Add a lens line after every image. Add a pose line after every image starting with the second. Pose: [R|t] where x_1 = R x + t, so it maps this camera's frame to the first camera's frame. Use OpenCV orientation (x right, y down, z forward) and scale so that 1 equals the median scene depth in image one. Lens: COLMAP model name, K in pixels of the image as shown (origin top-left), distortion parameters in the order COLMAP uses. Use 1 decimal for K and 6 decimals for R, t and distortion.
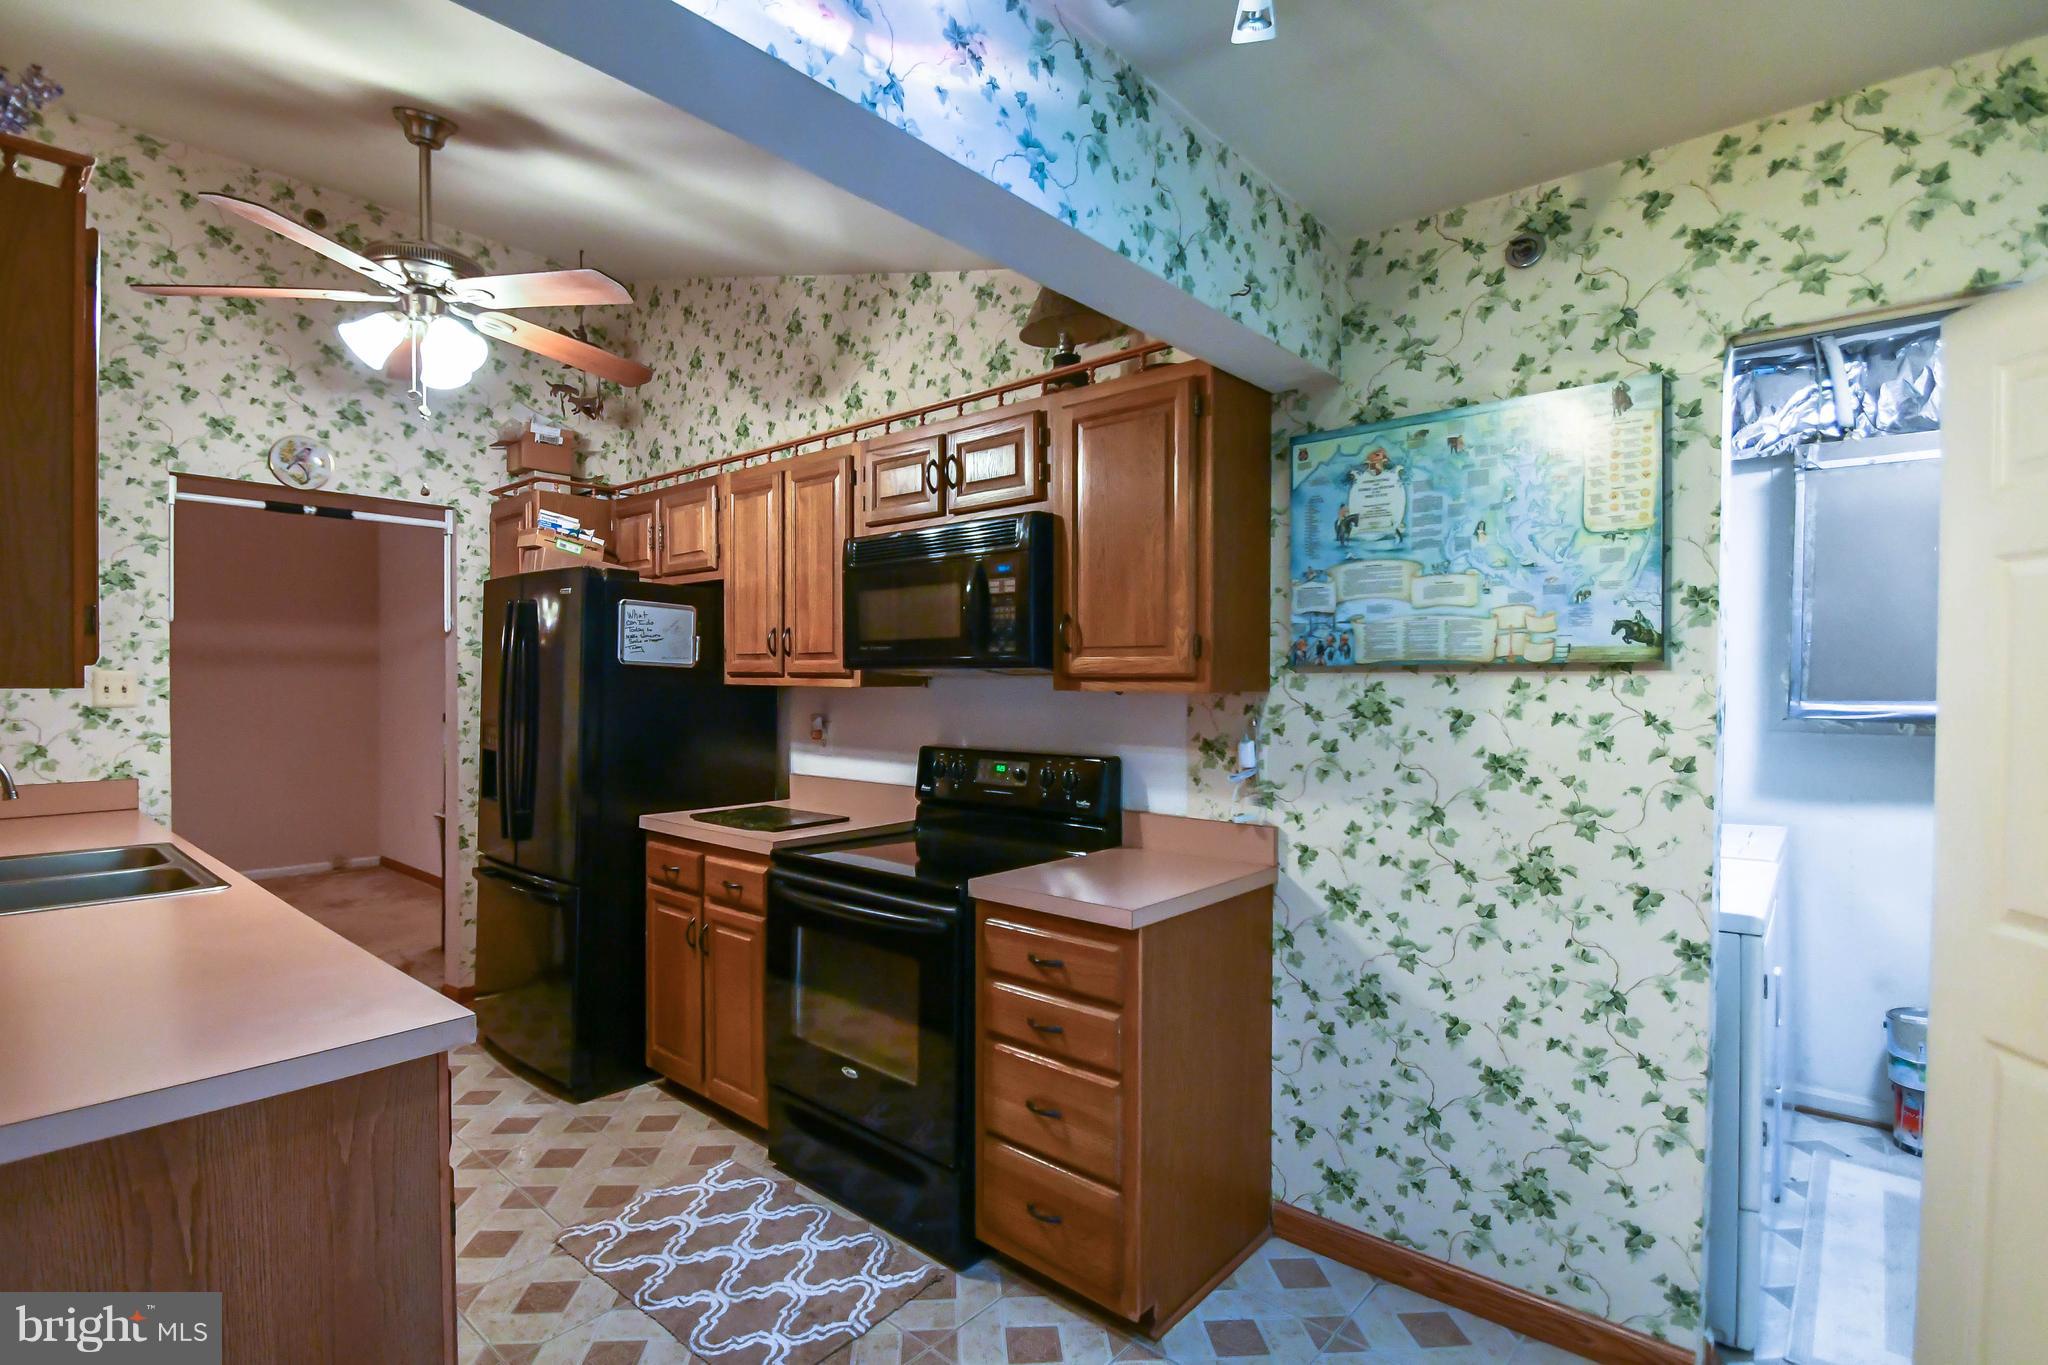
lens RADIAL K [[970.2, 0, 1015.9], [0, 970.2, 671.6], [0, 0, 1]] dist [0.003001, -0.010175]
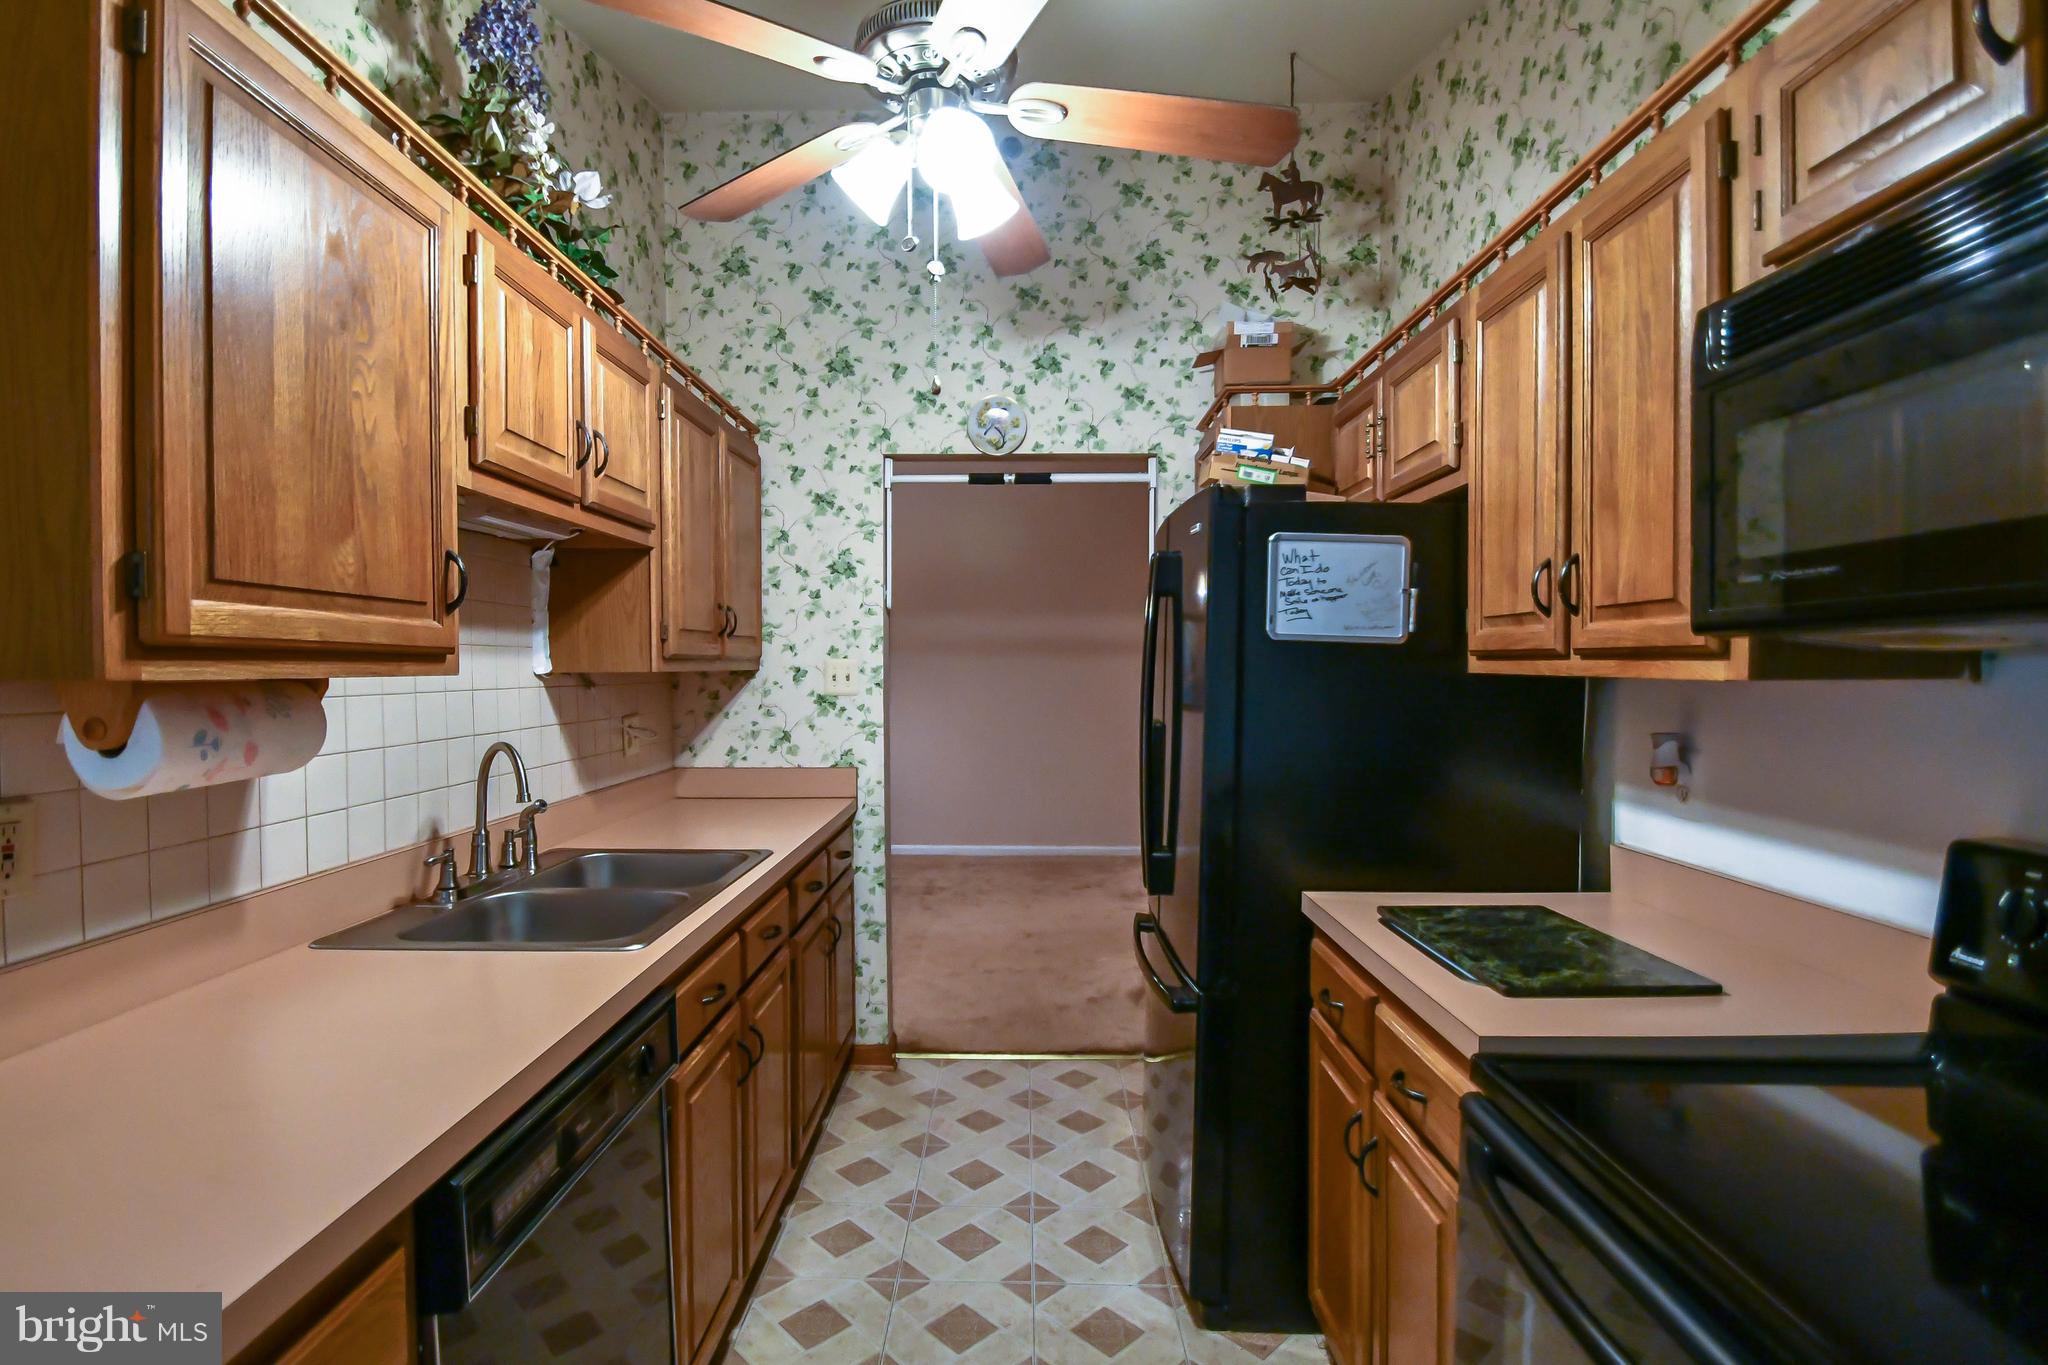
lens RADIAL K [[970.2, 0, 992.1], [0, 970.2, 688.7], [0, 0, 1]] dist [0.003001, -0.010175]
pose [[0.629829, 0.013629, -0.776614, -0.042181], [0.009495, 0.999636, 0.025243, 0.005674], [0.776676, -0.023273, 0.629471, 0.462442]]
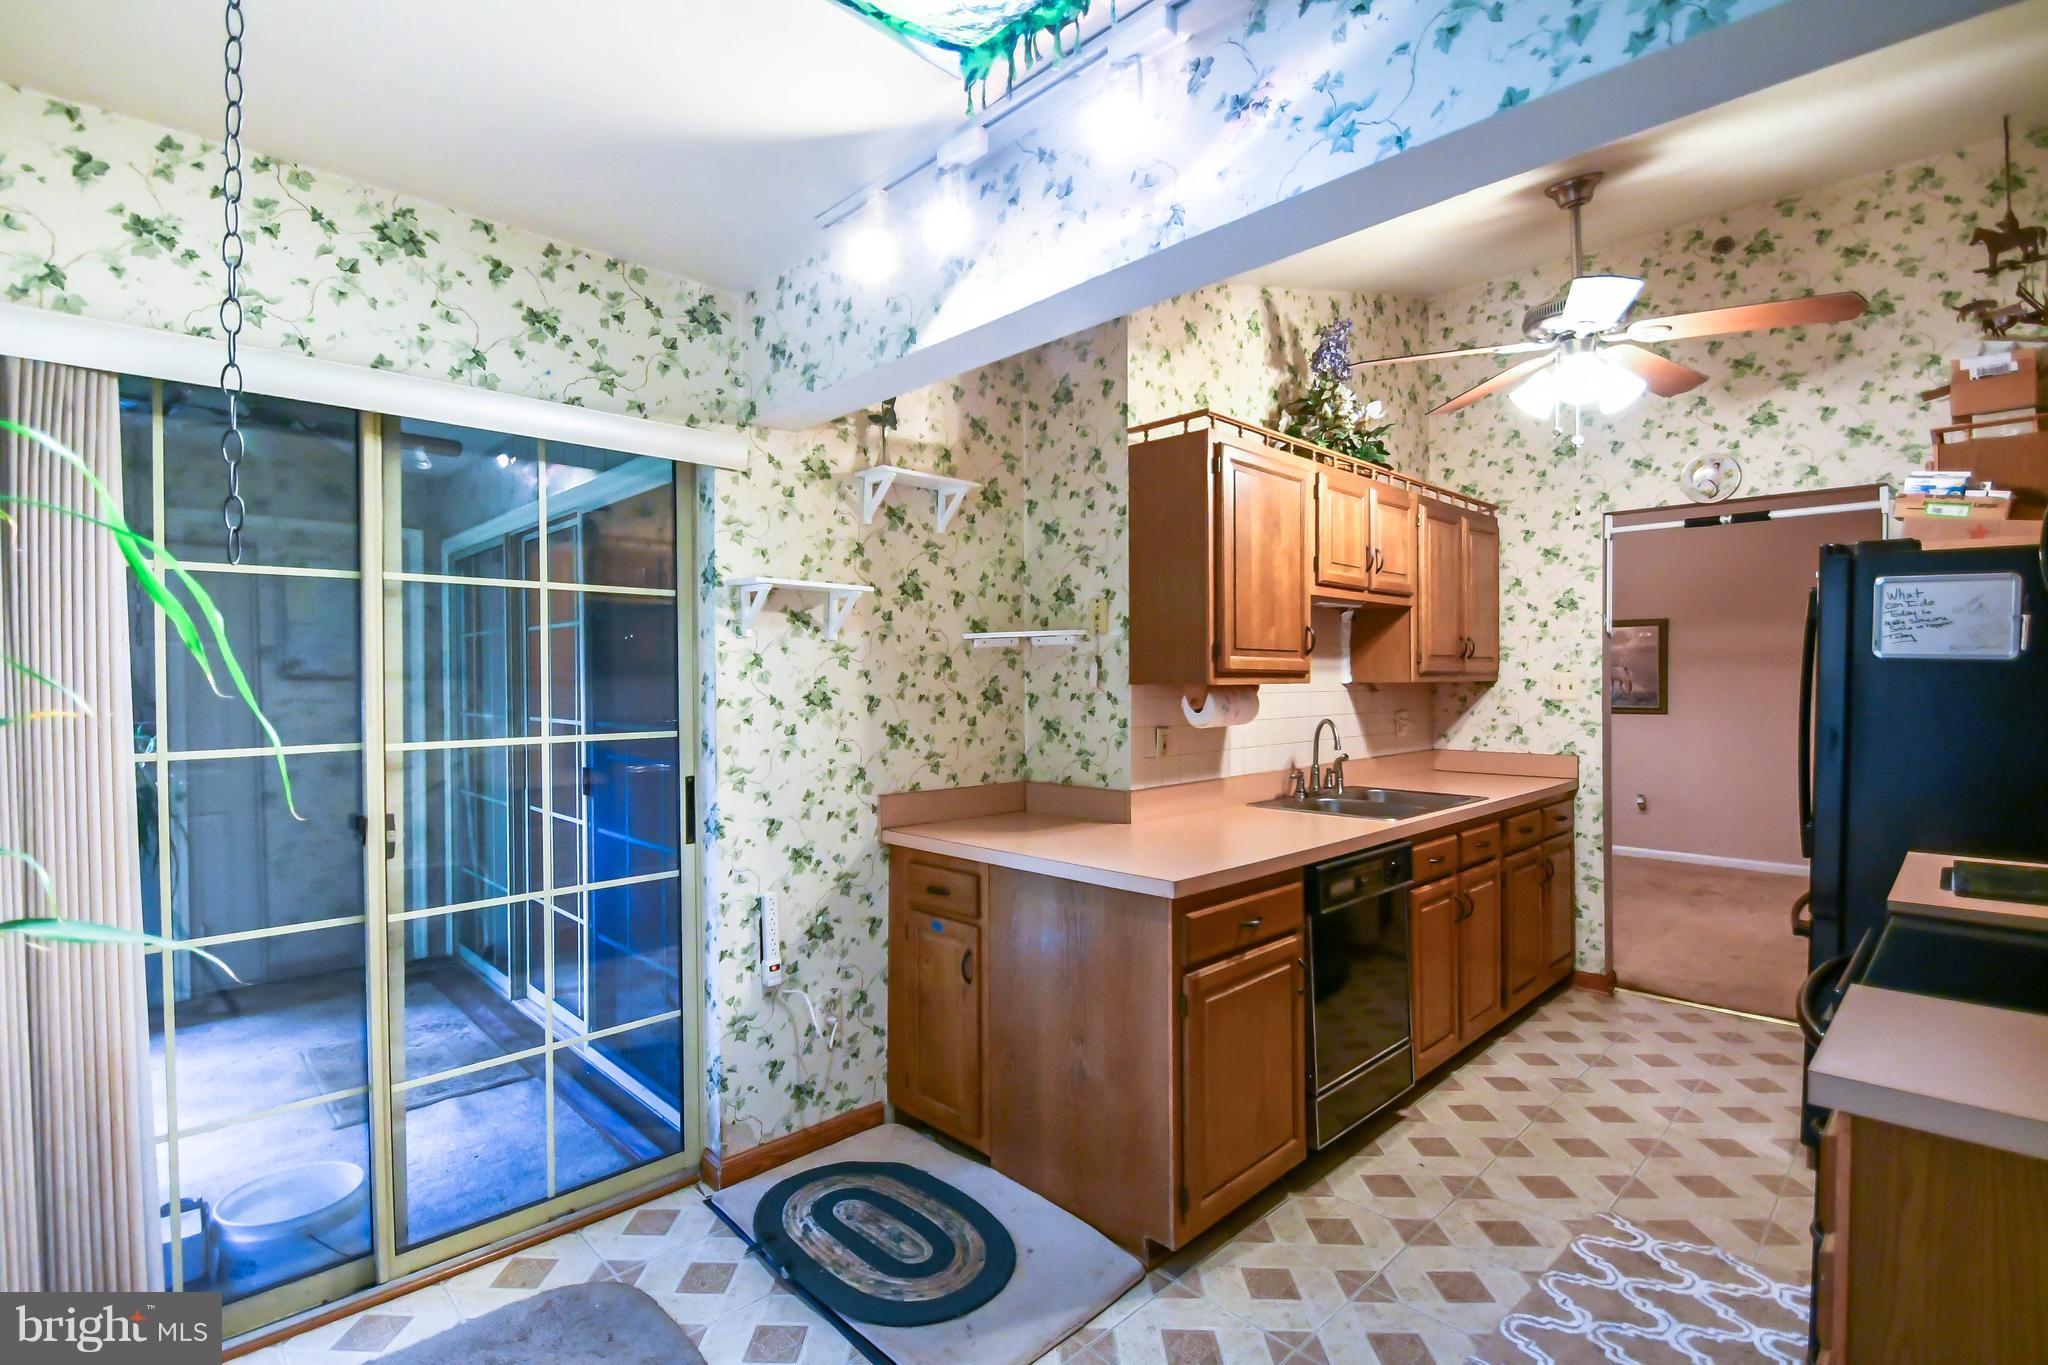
lens RADIAL K [[970.2, 0, 1005.2], [0, 970.2, 679.1], [0, 0, 1]] dist [0.003001, -0.010175]
pose [[-0.085187, -0.003803, -0.996358, 0.442489], [0.011220, 0.999926, -0.004775, 0.005475], [0.996302, -0.011586, -0.085138, 0.332302]]
